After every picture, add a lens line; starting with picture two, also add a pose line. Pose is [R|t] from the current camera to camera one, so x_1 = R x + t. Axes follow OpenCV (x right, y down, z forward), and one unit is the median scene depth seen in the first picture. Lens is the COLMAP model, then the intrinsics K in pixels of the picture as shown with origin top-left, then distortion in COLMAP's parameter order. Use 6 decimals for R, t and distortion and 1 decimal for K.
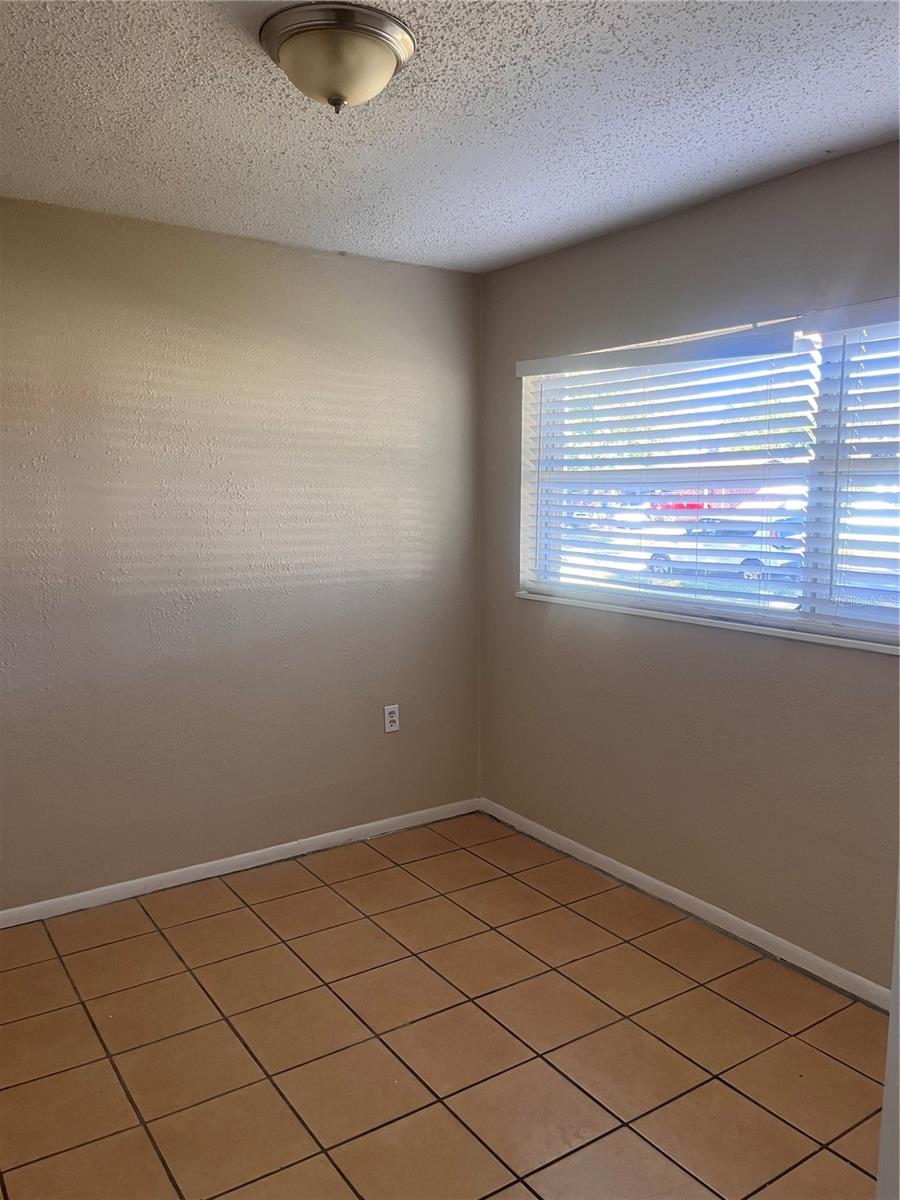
lens RADIAL K [[898.7, 0, 444.1], [0, 898.7, 611.2], [0, 0, 1]] dist [0.061270, -0.094494]
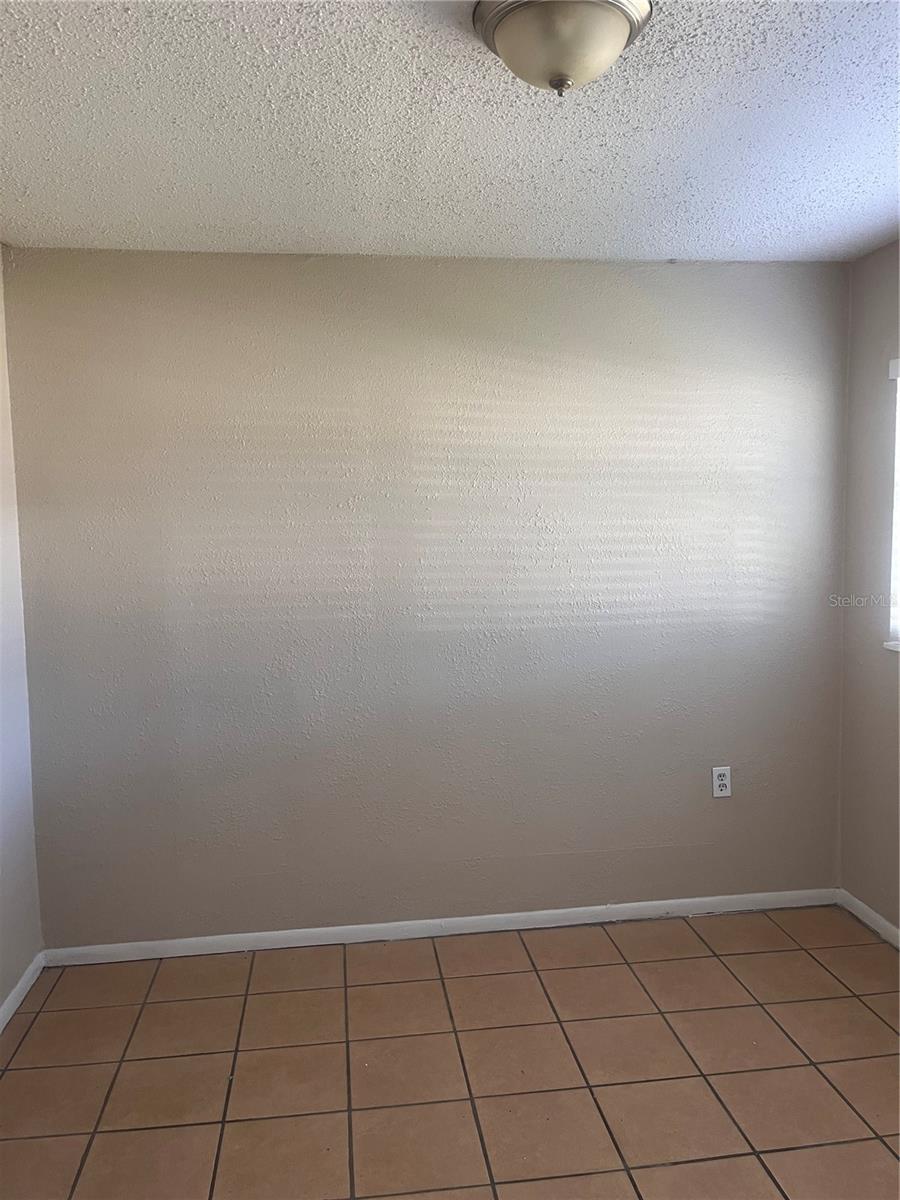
lens RADIAL K [[898.7, 0, 452.7], [0, 898.7, 604.5], [0, 0, 1]] dist [0.061270, -0.094494]
pose [[0.897055, 0.023858, -0.441275, 0.099871], [-0.039930, 0.998833, -0.027170, -0.019215], [0.440112, 0.041993, 0.896960, 0.106759]]
